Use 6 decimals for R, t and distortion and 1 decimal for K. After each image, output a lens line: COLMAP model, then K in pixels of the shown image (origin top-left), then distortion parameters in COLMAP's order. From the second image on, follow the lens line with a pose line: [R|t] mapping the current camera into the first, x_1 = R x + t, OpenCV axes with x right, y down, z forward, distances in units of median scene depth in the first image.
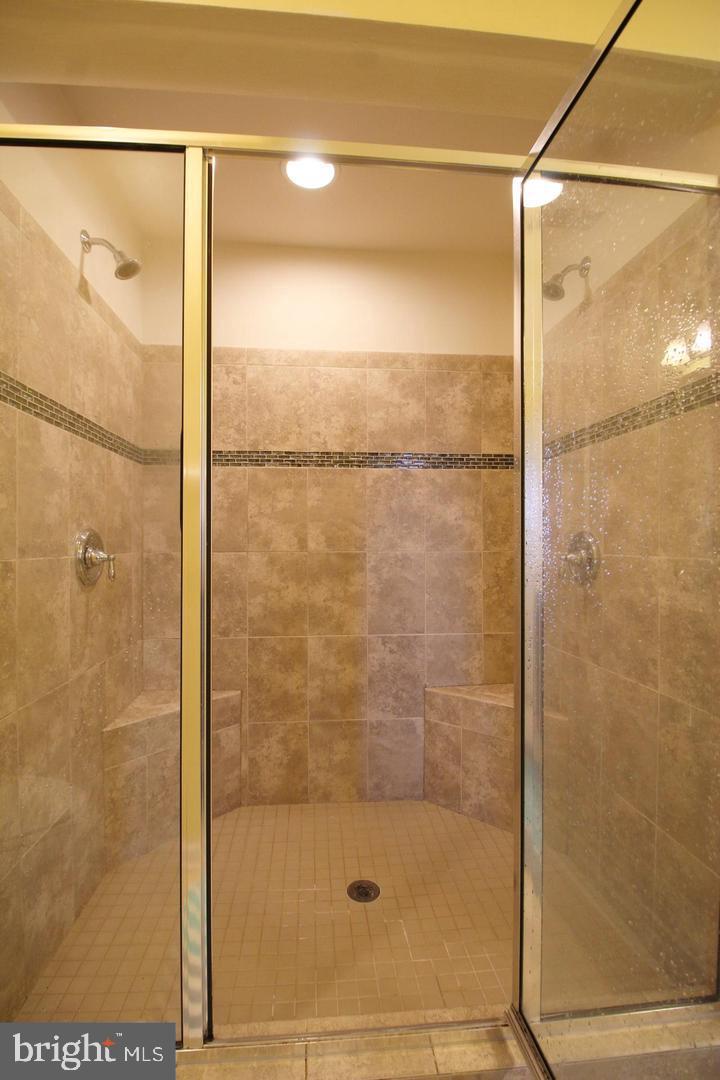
lens RADIAL K [[499.3, 0, 359.9], [0, 499.3, 542.7], [0, 0, 1]] dist [-0.020440, -0.003165]
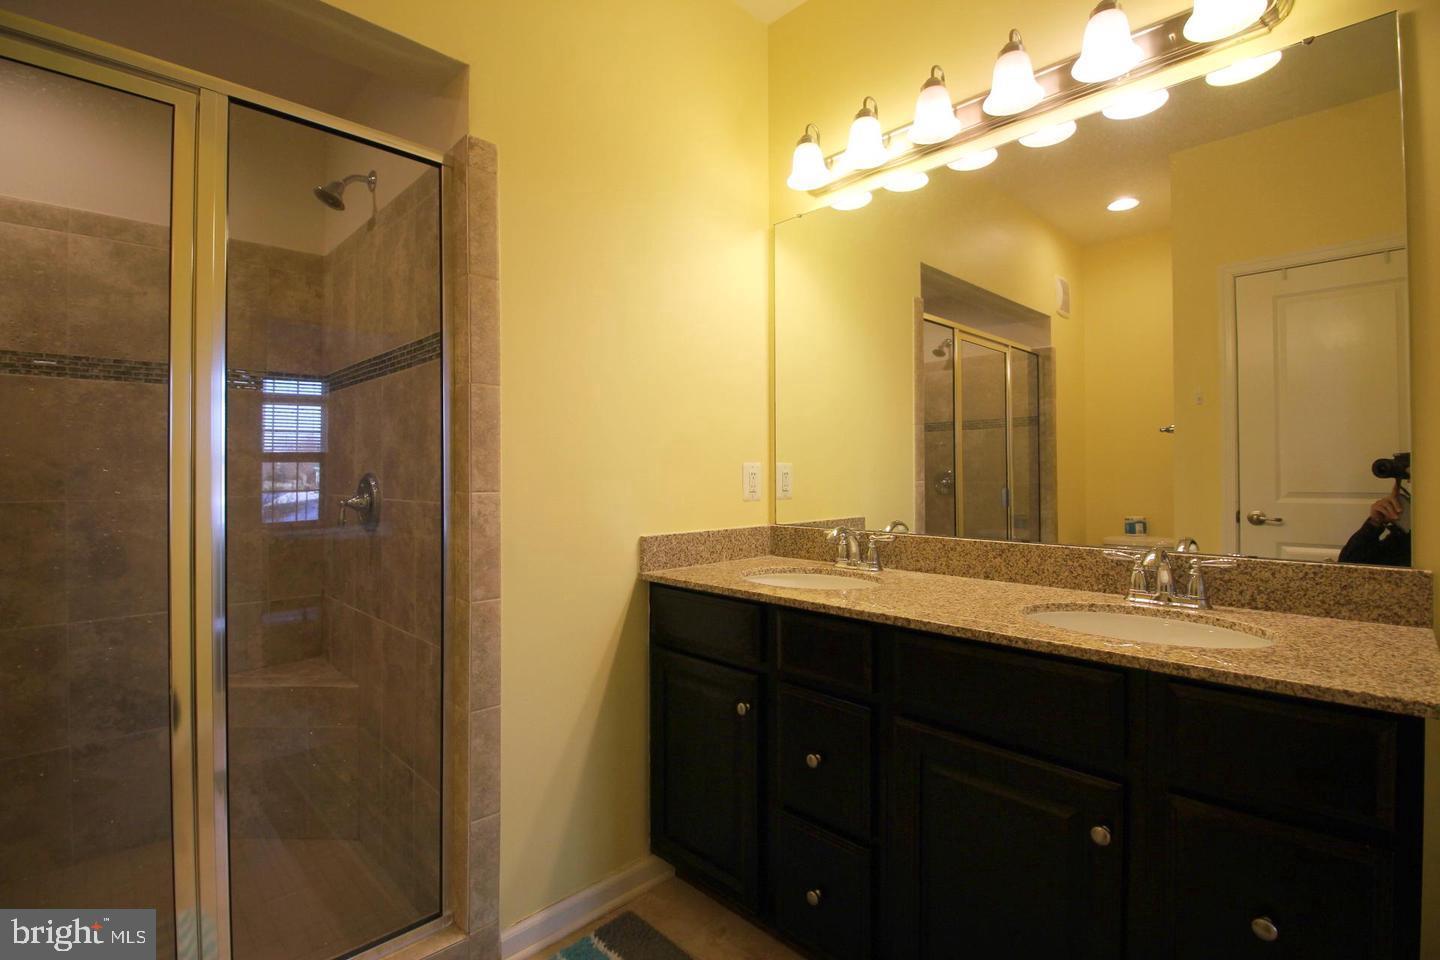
lens RADIAL K [[665.7, 0, 722.5], [0, 665.7, 468.0], [0, 0, 1]] dist [-0.020440, -0.003165]
pose [[0.769056, 0.001323, 0.639180, 0.136640], [0.006317, 0.999933, -0.009671, -0.012103], [-0.639150, 0.011475, 0.768997, -0.255689]]
